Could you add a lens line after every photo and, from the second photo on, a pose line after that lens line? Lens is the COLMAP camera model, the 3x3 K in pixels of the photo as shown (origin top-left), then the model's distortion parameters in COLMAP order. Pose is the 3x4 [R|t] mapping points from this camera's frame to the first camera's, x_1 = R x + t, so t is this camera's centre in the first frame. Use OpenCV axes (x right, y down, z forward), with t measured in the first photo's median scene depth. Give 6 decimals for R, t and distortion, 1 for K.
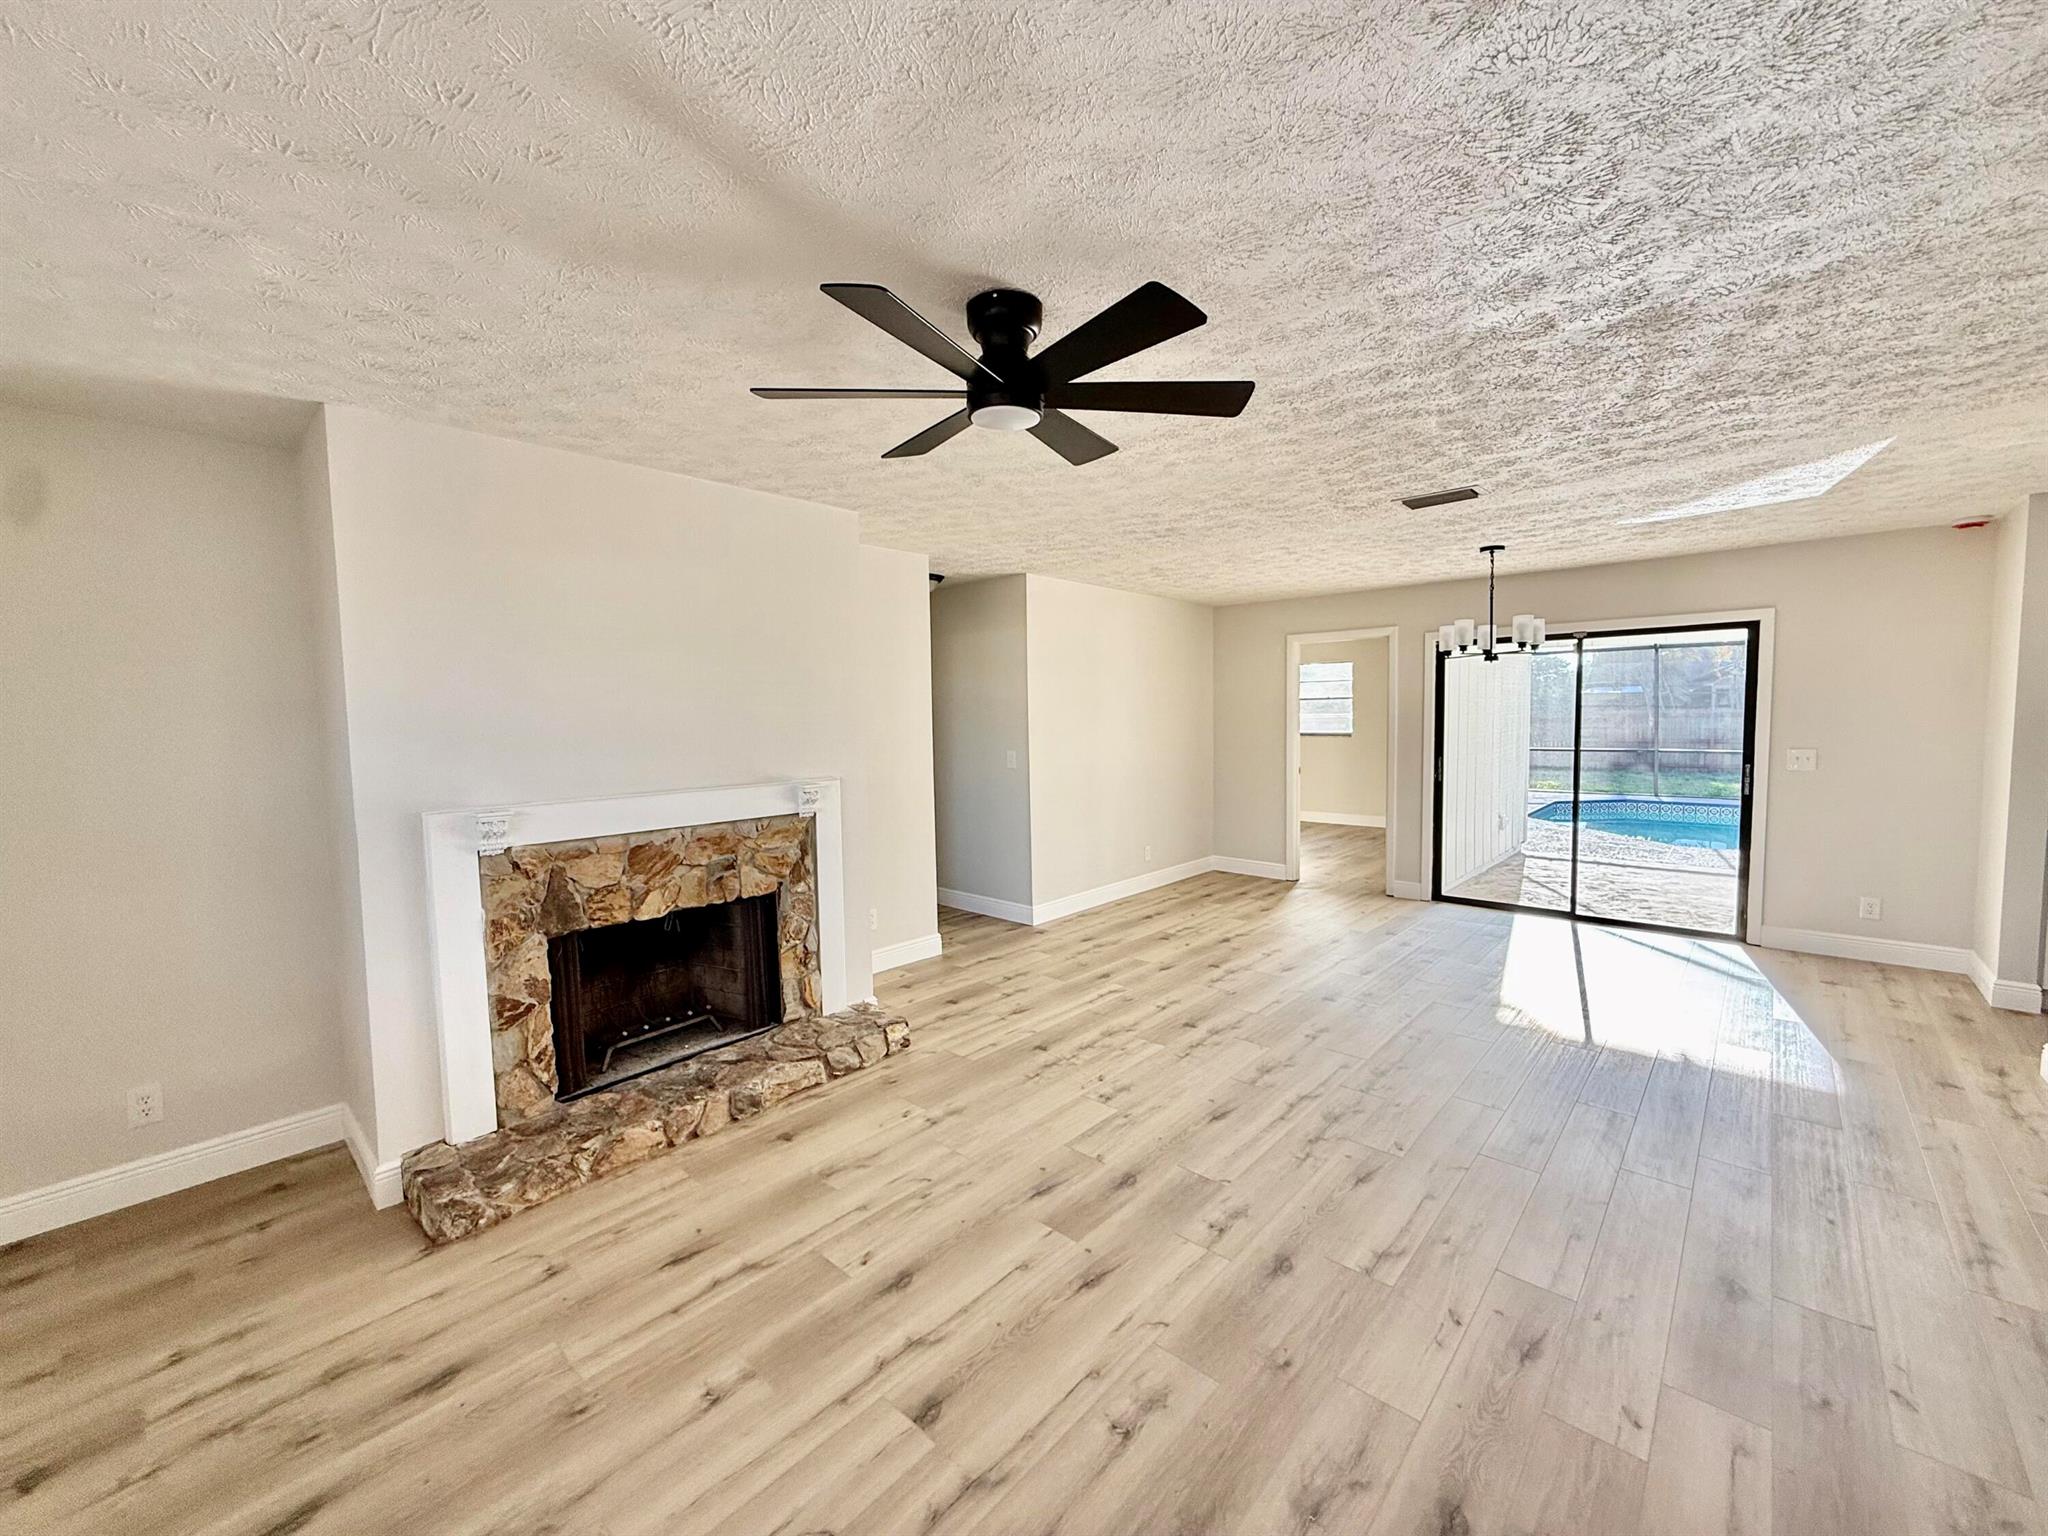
lens RADIAL K [[815.2, 0, 1017.8], [0, 815.2, 767.0], [0, 0, 1]] dist [-0.000888, -0.000104]
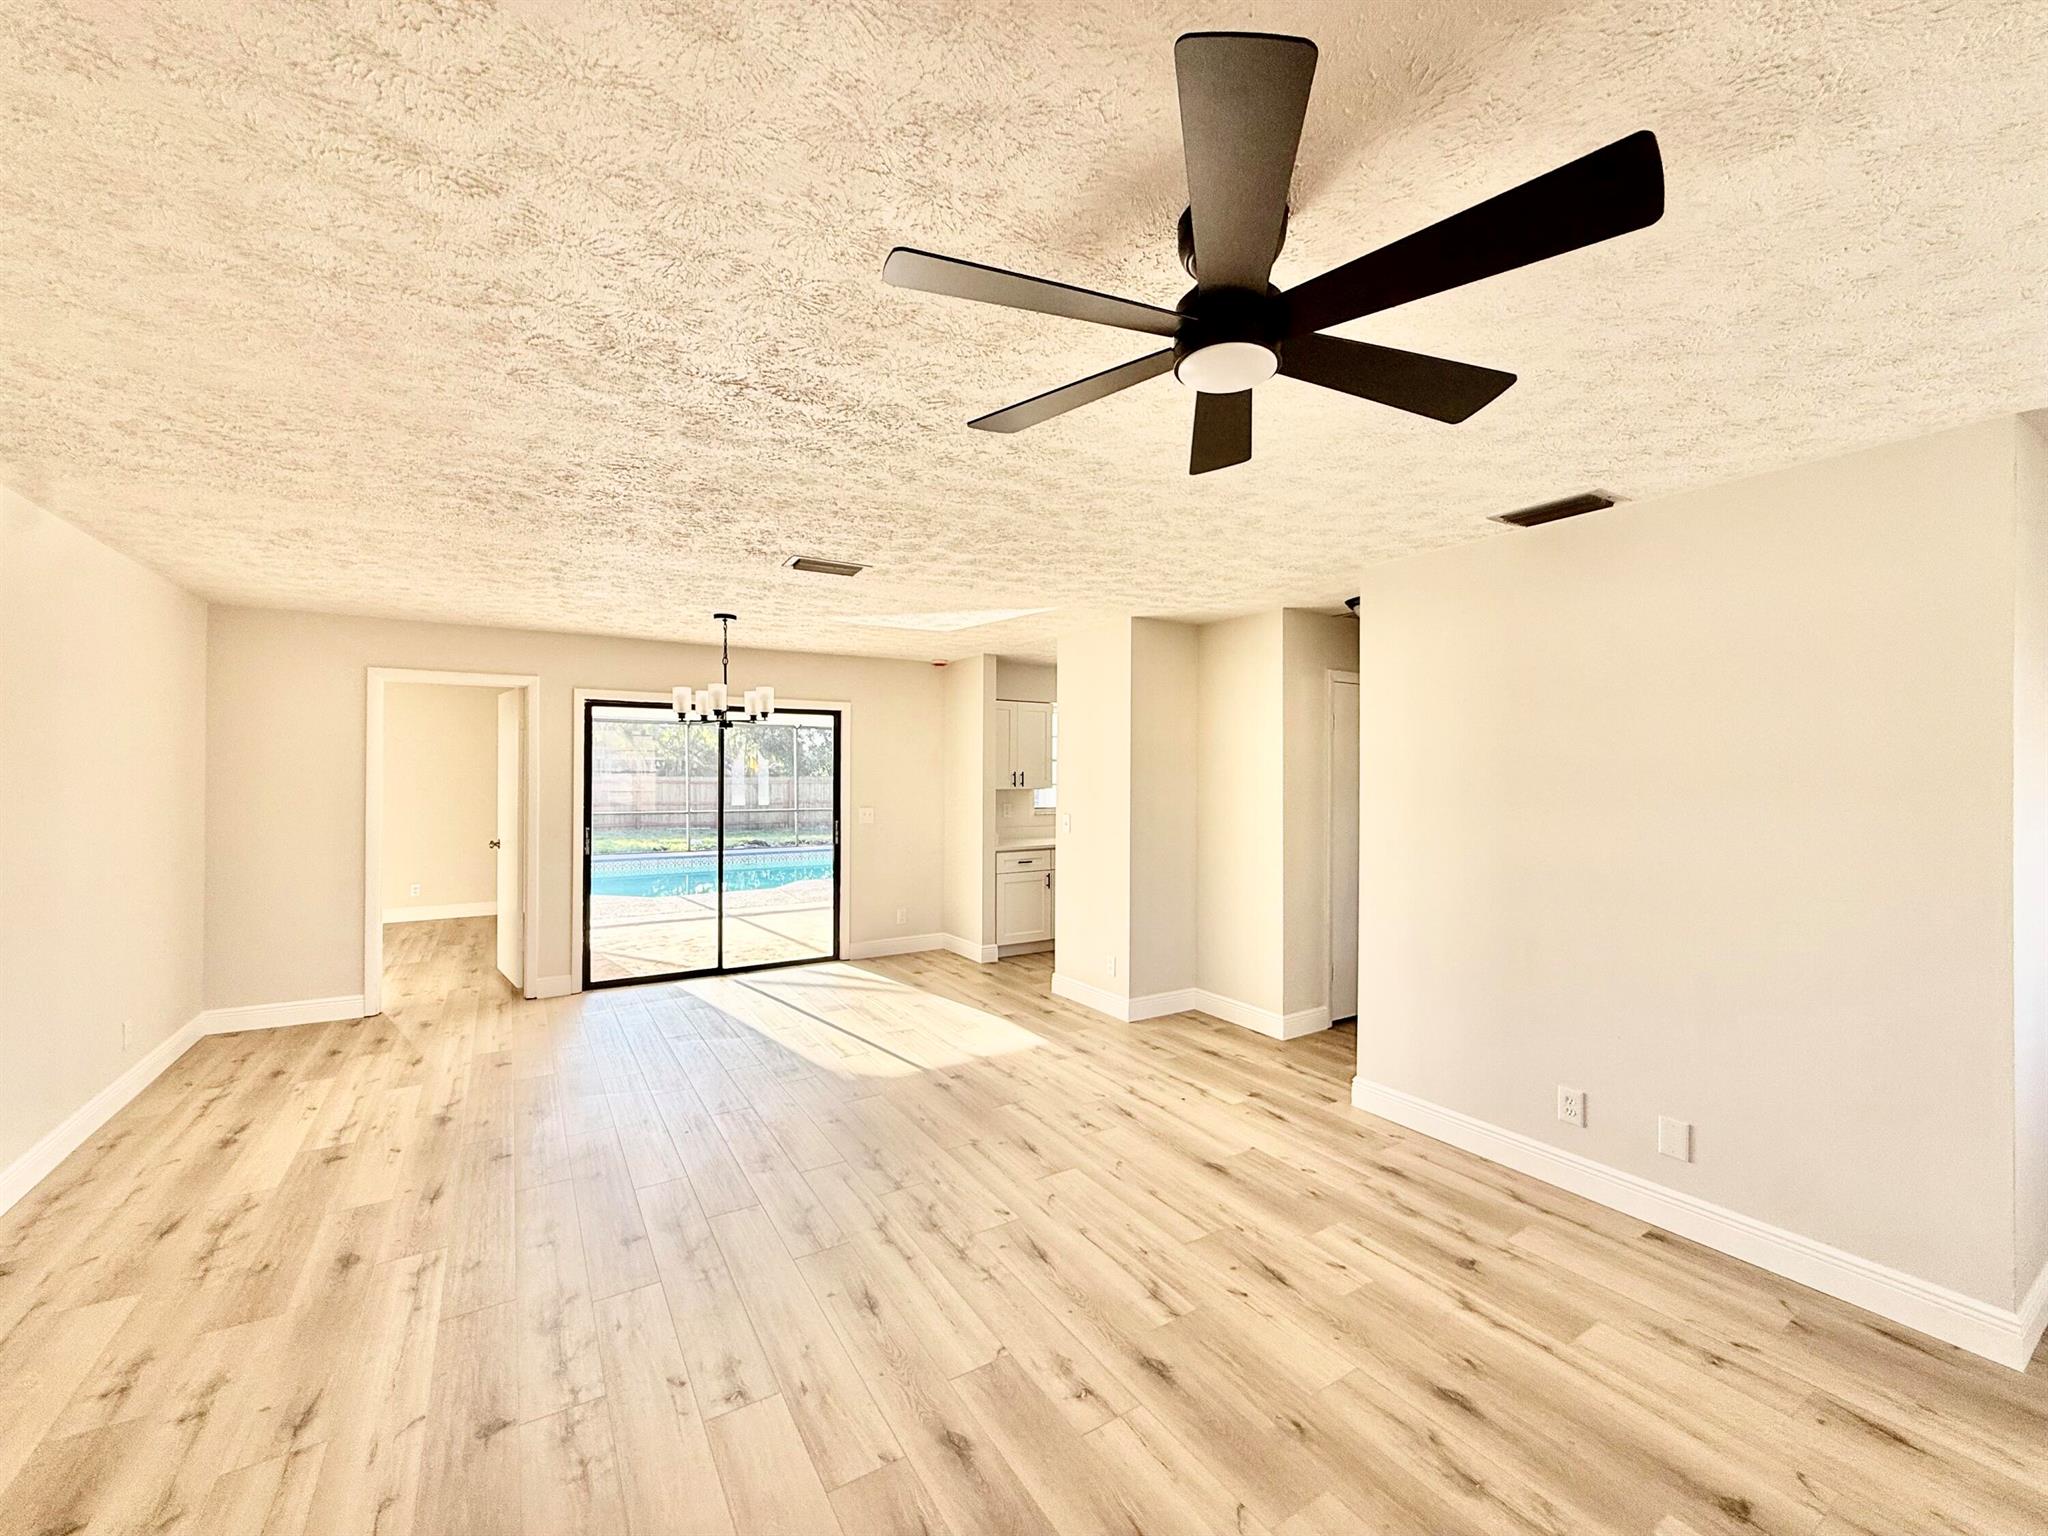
lens RADIAL K [[814.9, 0, 1022.2], [0, 814.9, 772.5], [0, 0, 1]] dist [-0.001341, -0.000177]
pose [[0.258741, 0.016783, 0.965801, -0.435378], [0.054224, 0.998020, -0.031870, -0.035443], [-0.964423, 0.060616, 0.257319, 0.593041]]
